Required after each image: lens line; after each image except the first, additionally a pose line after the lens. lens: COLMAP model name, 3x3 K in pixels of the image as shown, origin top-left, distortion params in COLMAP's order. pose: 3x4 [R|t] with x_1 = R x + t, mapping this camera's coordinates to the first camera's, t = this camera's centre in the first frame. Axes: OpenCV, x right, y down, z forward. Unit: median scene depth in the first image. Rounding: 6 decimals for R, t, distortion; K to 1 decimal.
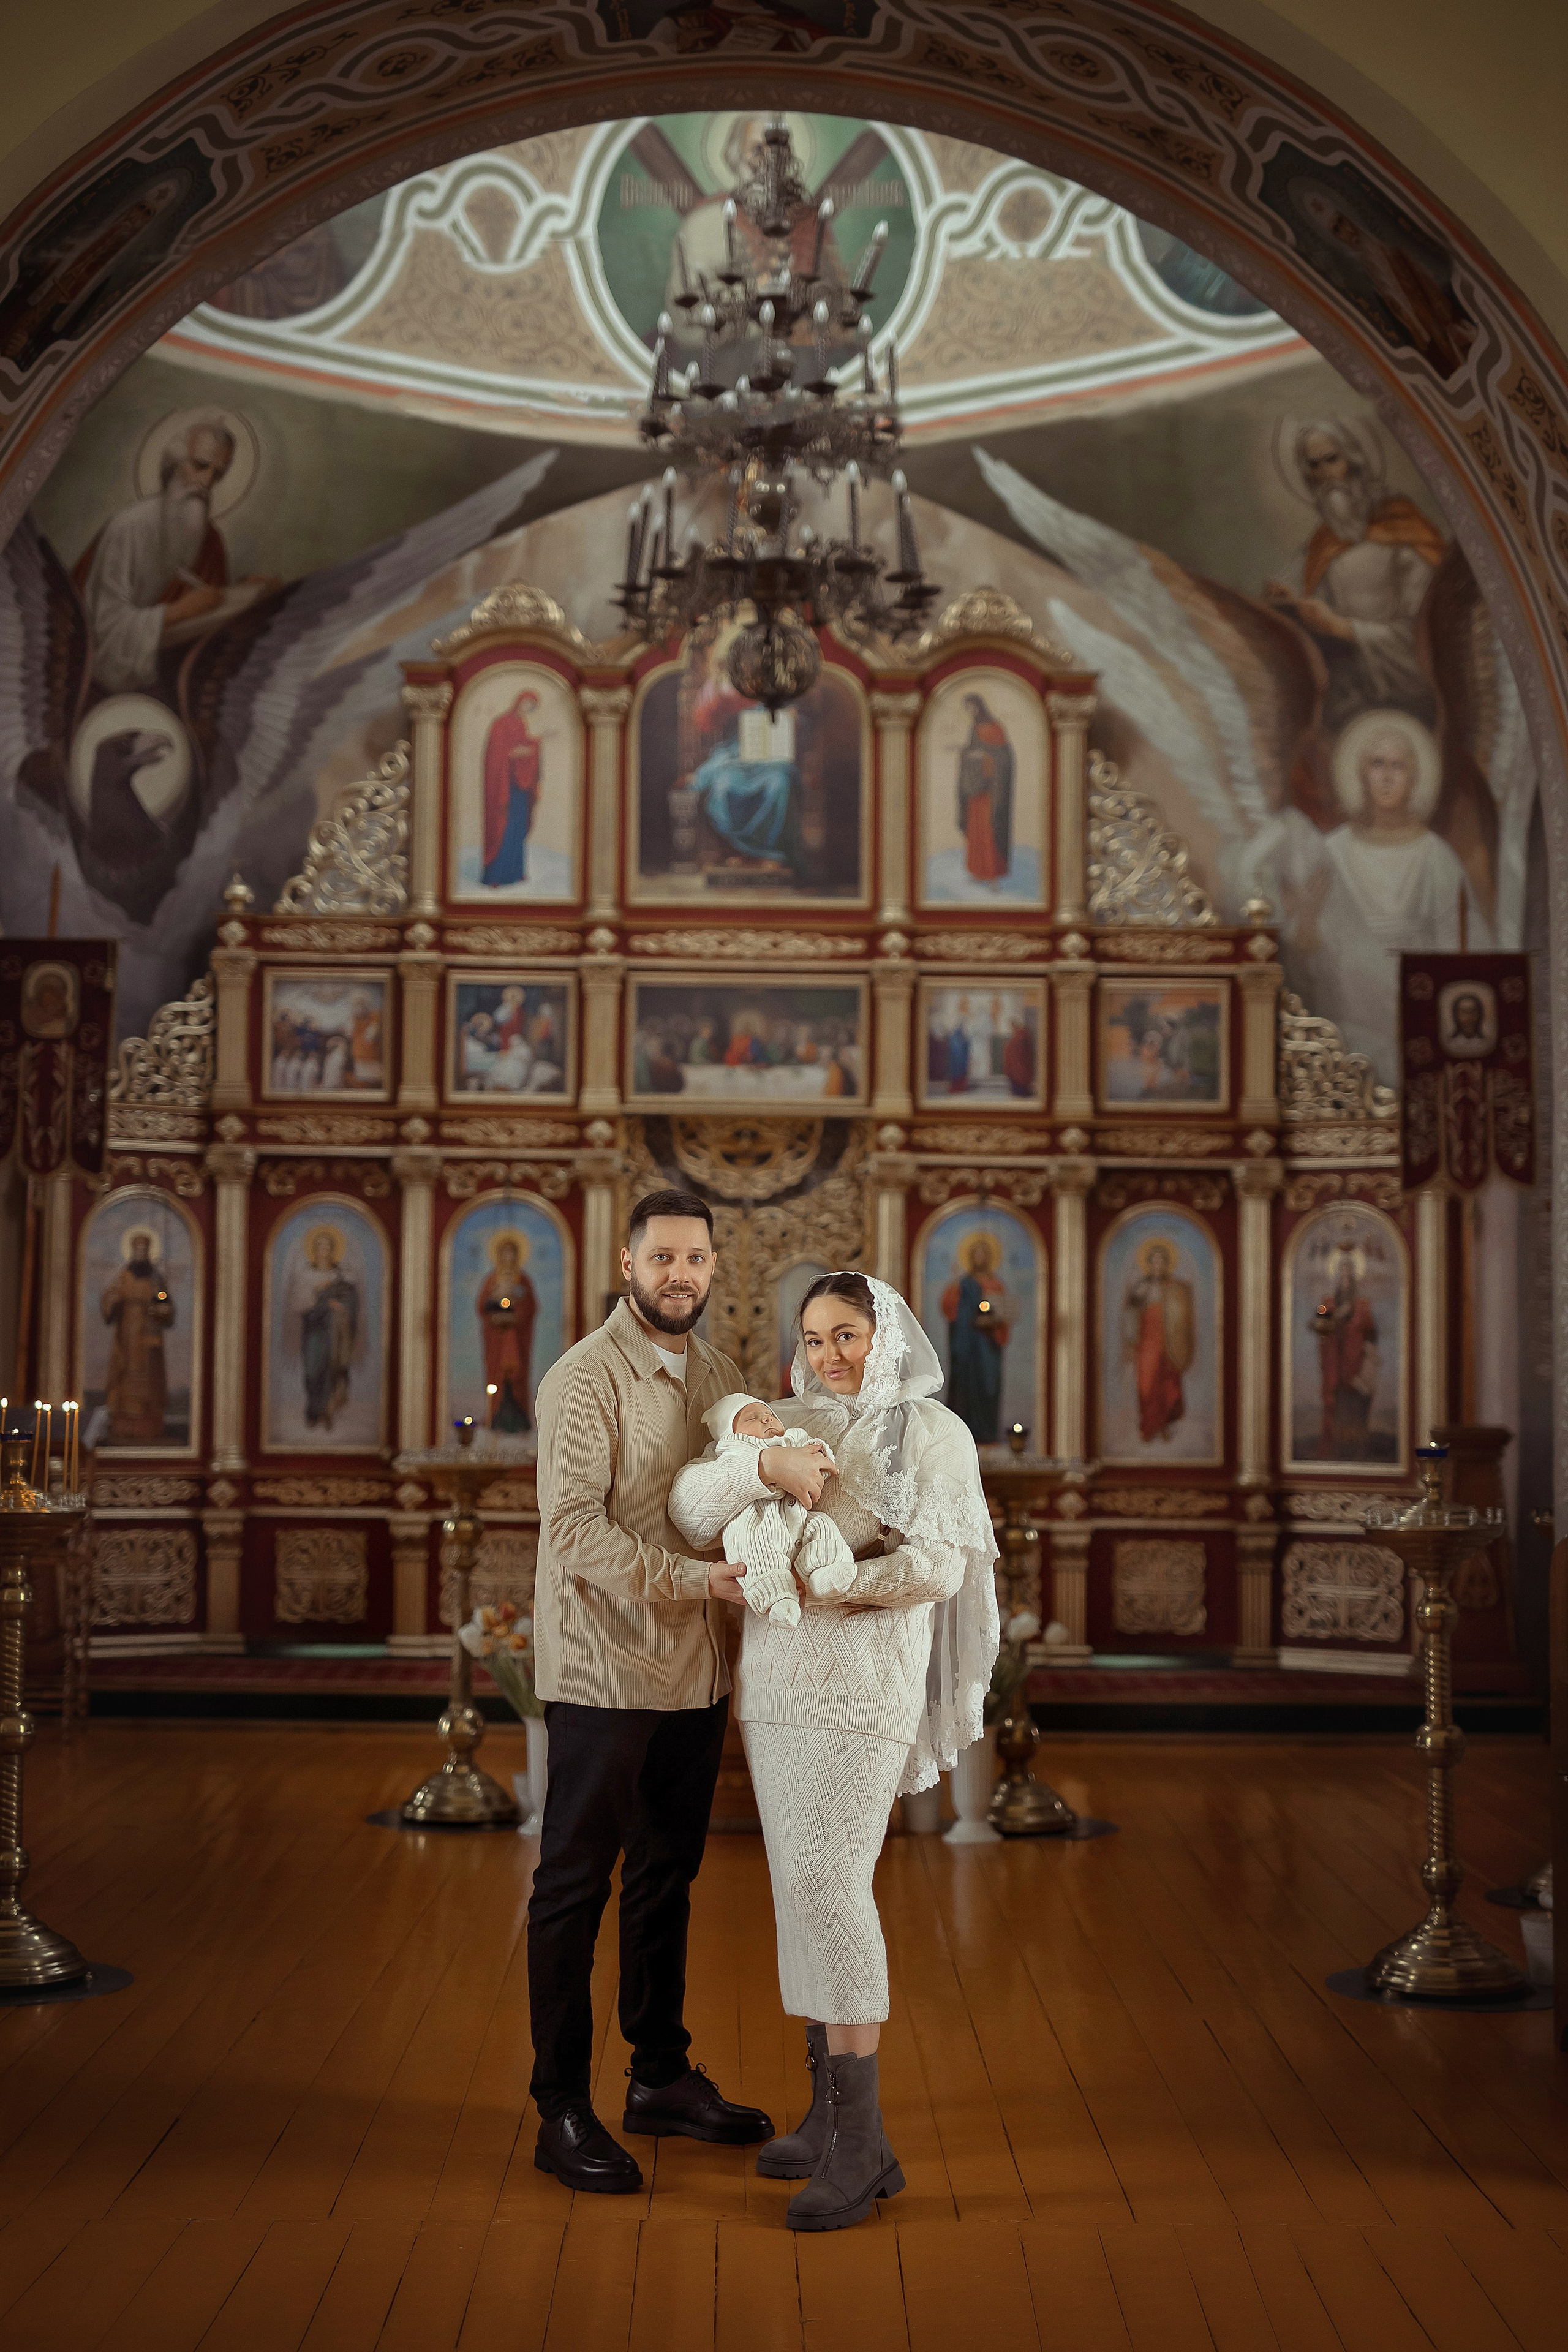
lens RADIAL K [[3339.4, 0, 786.2], [0, 3339.4, 1133.3], [0, 0, 1]] dist [-0.001324, 0.021738]
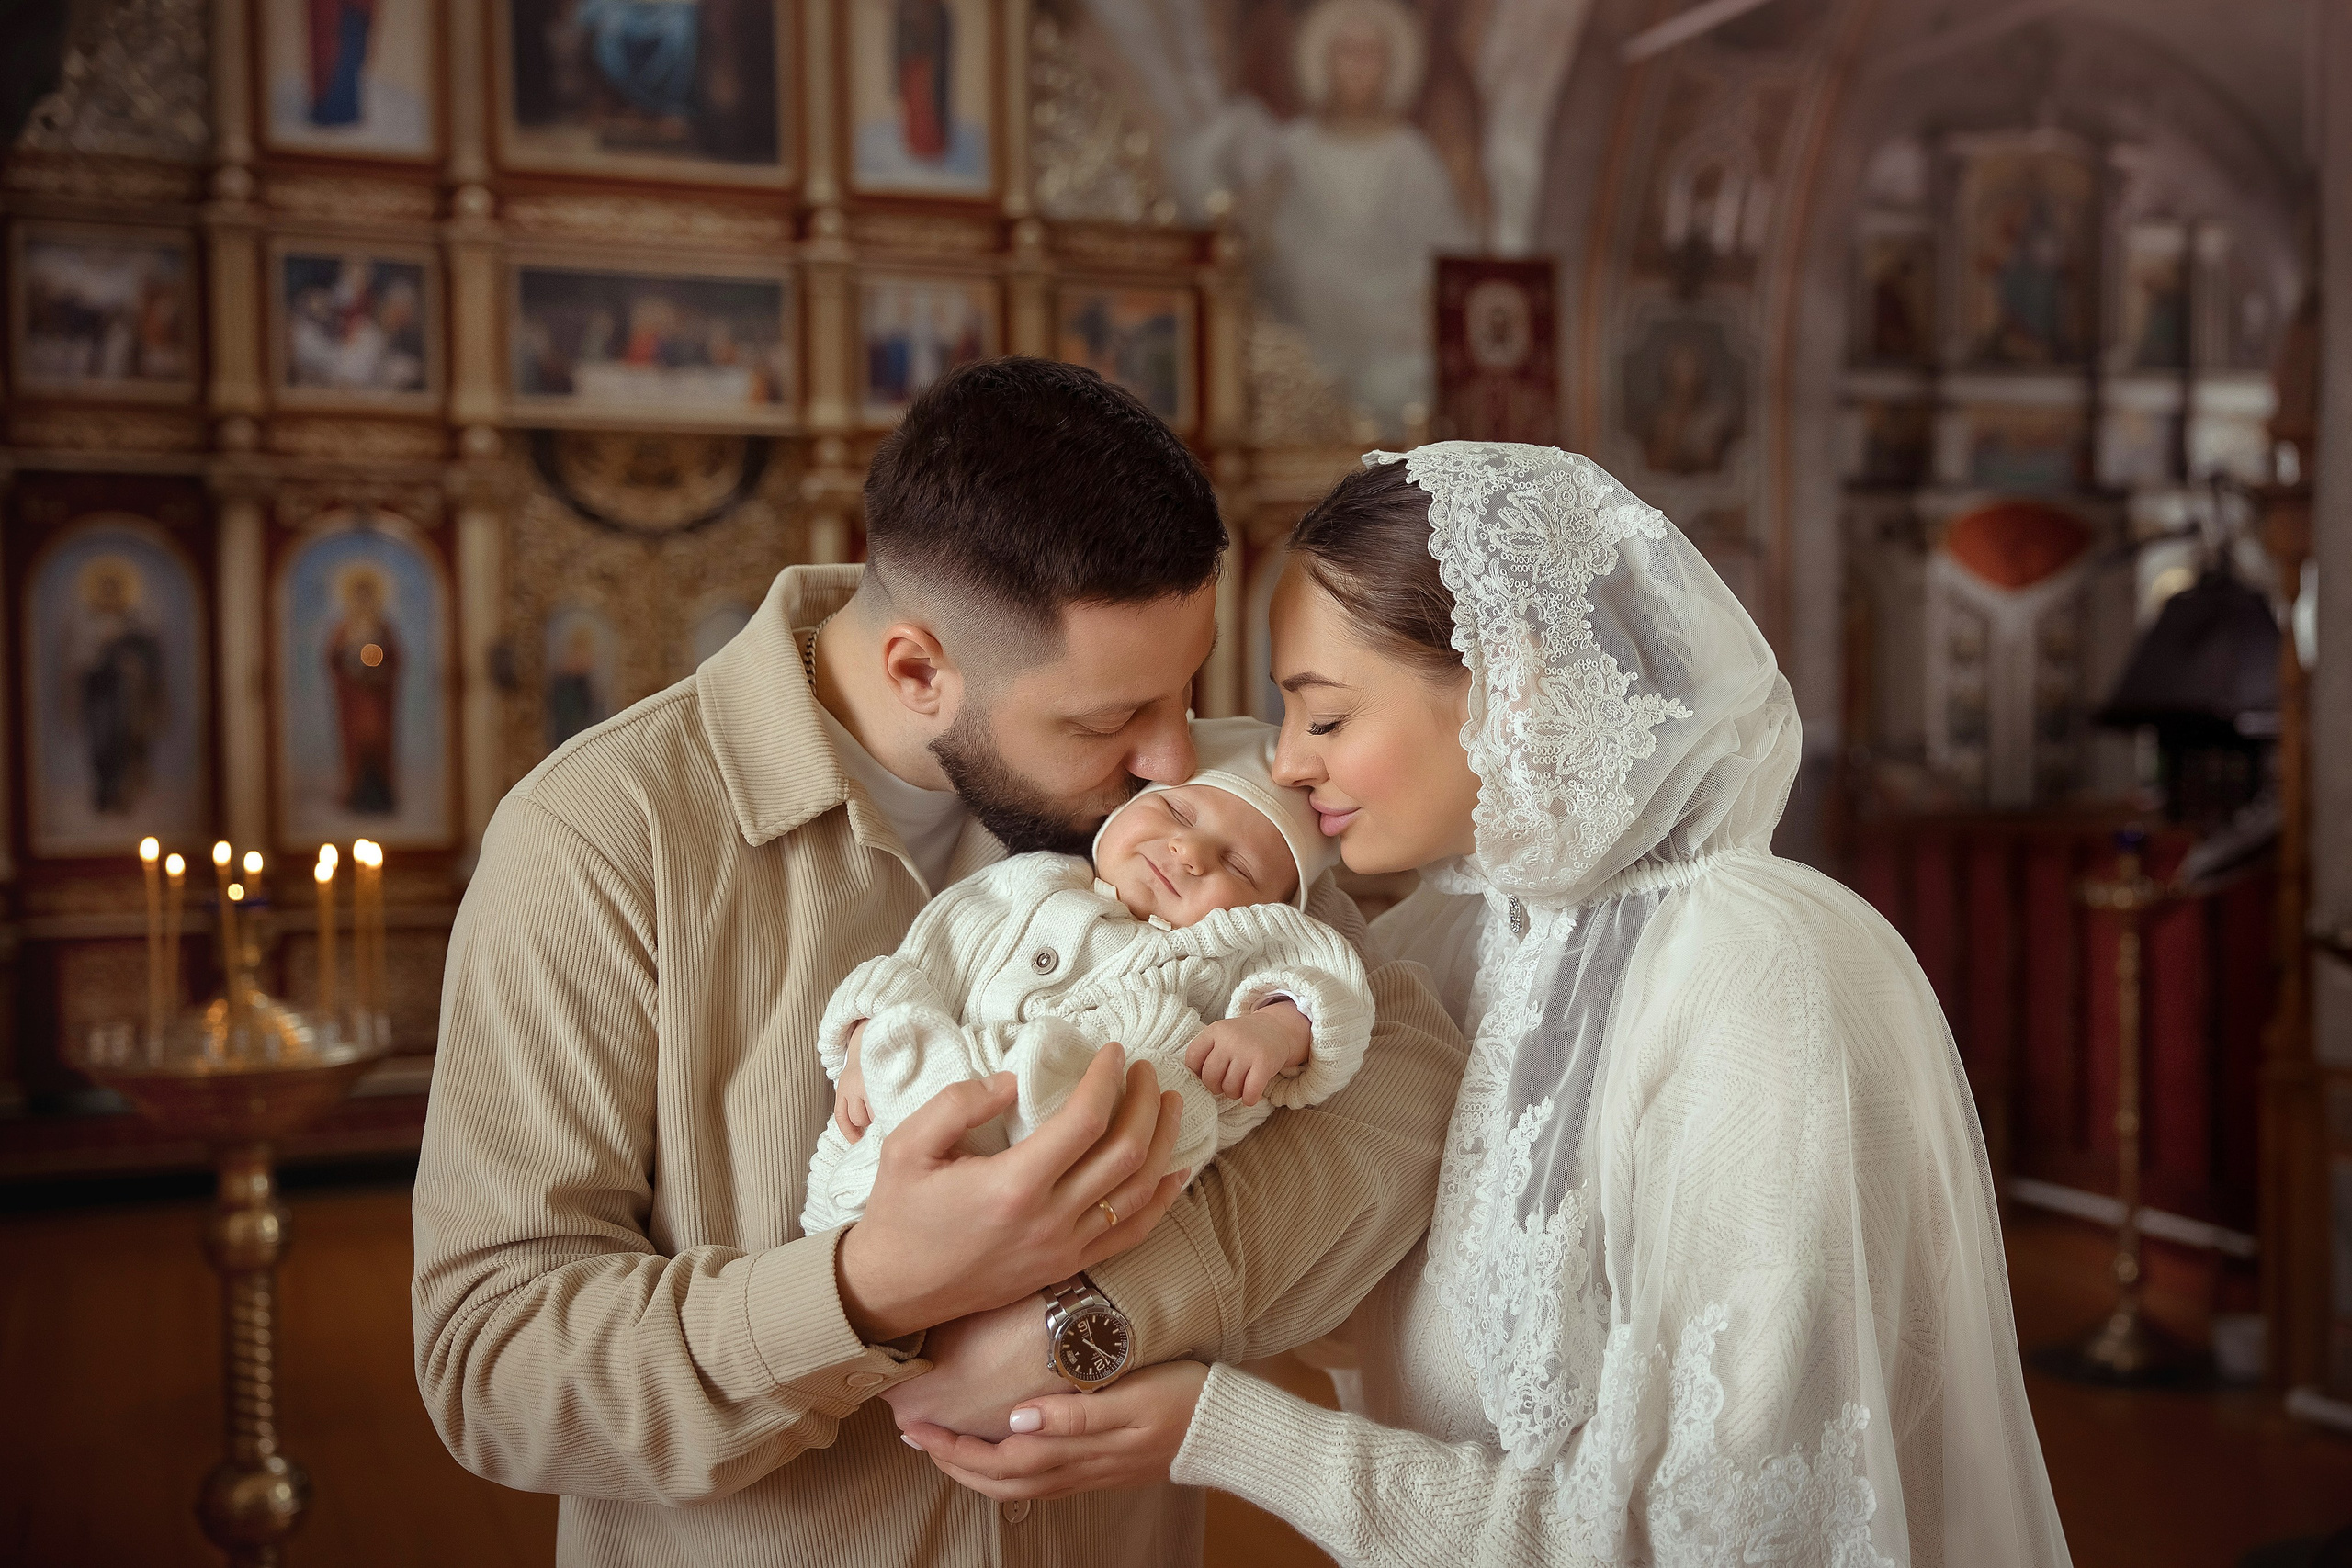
lens RADIAL K [[2659.7, 0, 1176.0], [0, 2659.7, 784.0], [0, 0, 1]] dist [0.050907, 0.008665]
pose [[0.932053, -0.029791, 0.361096, -0.134401], [-0.004571, 0.995568, 0.093936, 0.020003], [-0.362294, -0.089204, 0.927785, 0.325685]]
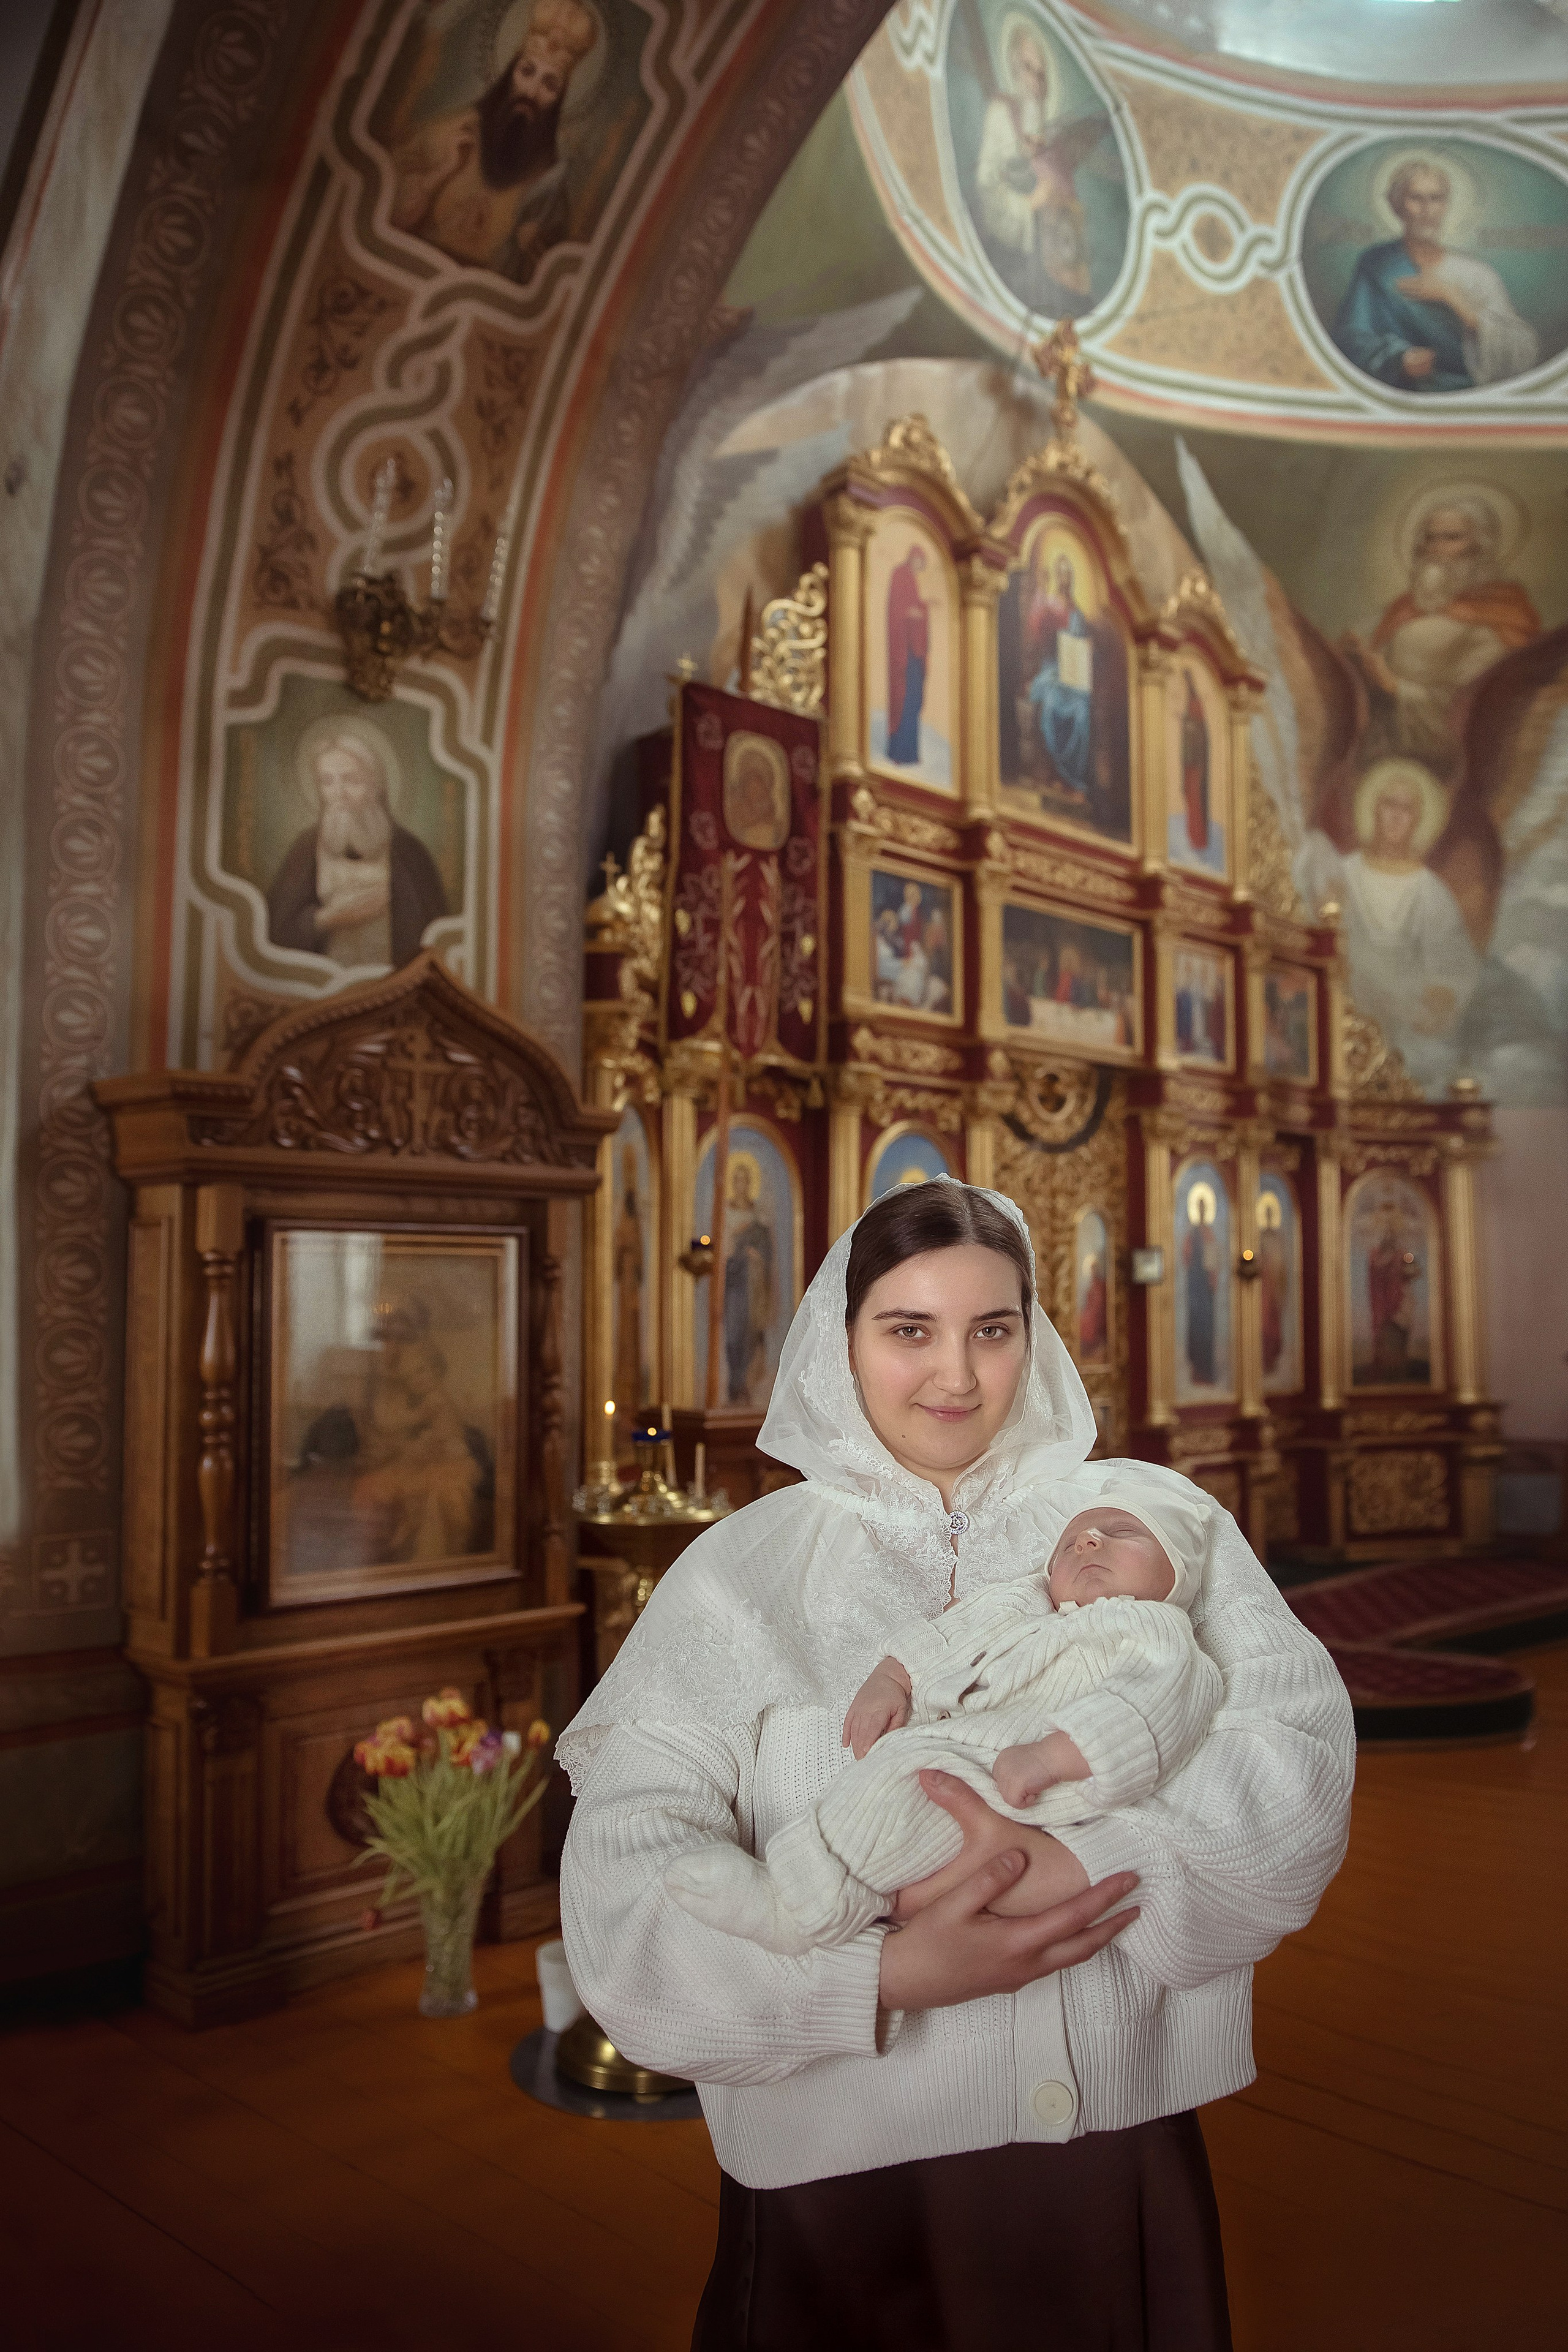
lens RADIAL K [[1830.4, 0, 780.3], [0, 1830.4, 1311.8], [0, 0, 1]] dist [-0.091491, -0.003240]
pose [[0.704617, -0.023977, 0.709183, -0.440981], [-0.036789, 0.996851, 0.070254, 0.034155], [-0.708634, -0.075592, 0.701516, 0.688377]]
